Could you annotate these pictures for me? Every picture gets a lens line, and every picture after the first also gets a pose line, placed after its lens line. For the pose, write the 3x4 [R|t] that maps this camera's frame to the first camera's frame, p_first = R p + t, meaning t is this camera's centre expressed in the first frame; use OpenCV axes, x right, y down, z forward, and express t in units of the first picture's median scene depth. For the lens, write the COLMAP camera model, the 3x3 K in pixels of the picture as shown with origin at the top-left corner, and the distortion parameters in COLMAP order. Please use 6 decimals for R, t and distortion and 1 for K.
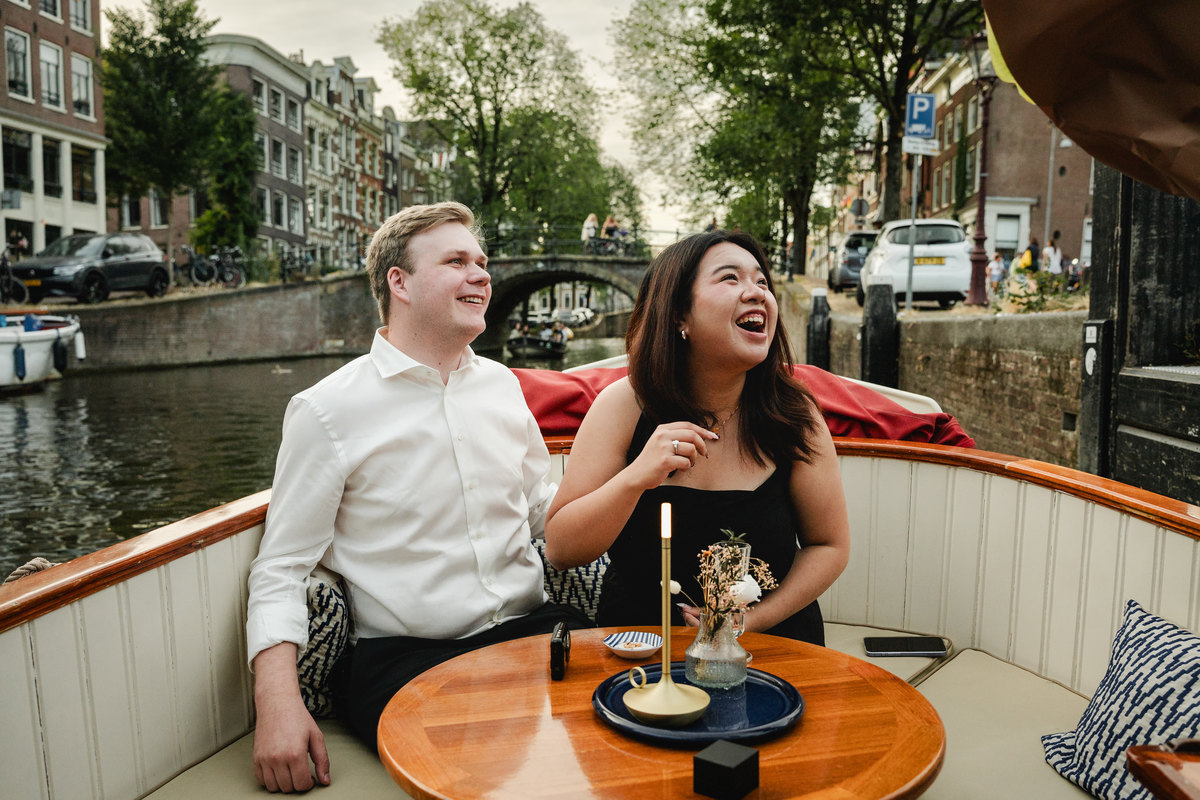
lens RADIAL K [[1485.4, 0, 600.0], [0, 1485.4, 400.0], [0, 0, 1]] dist [0.004272, 0.015383]
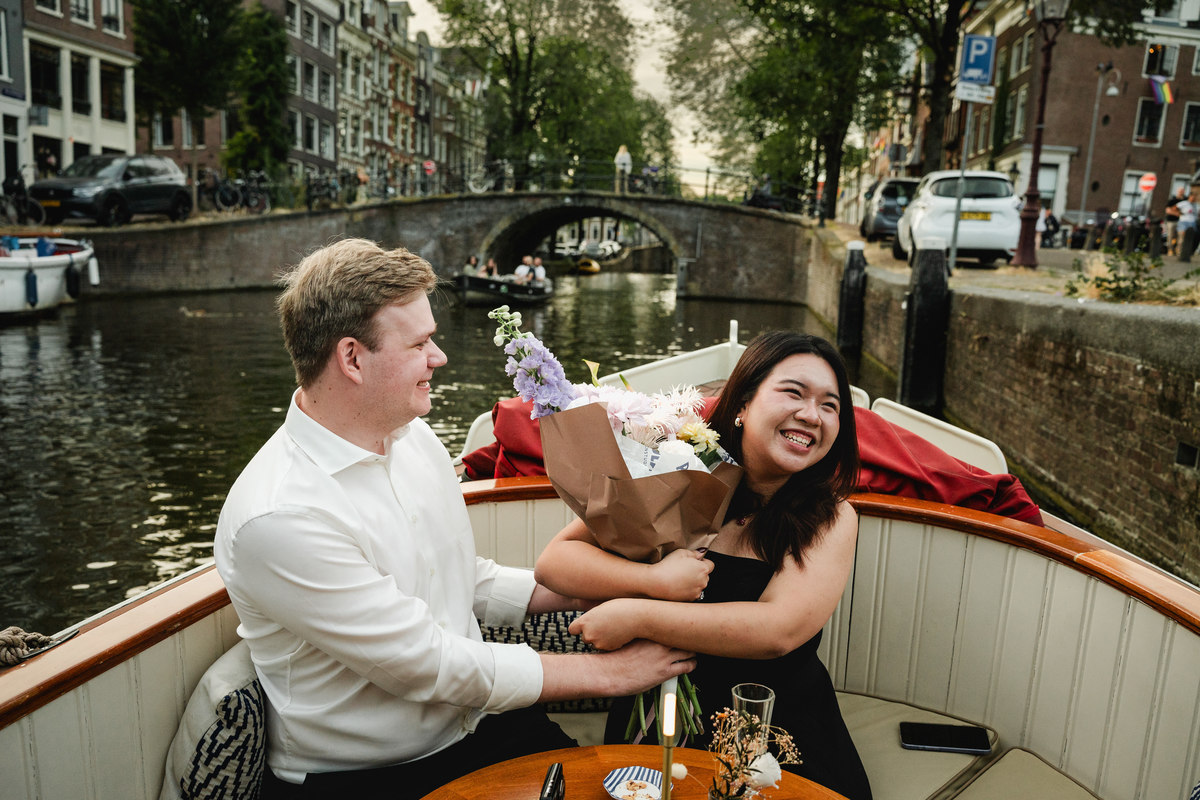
lens RADIAL K [[1256.4, 0, 600.0], [0, 1256.4, 400.0], [0, 0, 1]] dist [0.005474, 0.001517]
pose [[0.999072, 0.036932, -0.022176, 0.004538], [-0.034857, 0.995545, 0.087606, -0.031562], [0.025313, -0.086752, 0.995908, 0.151827]]
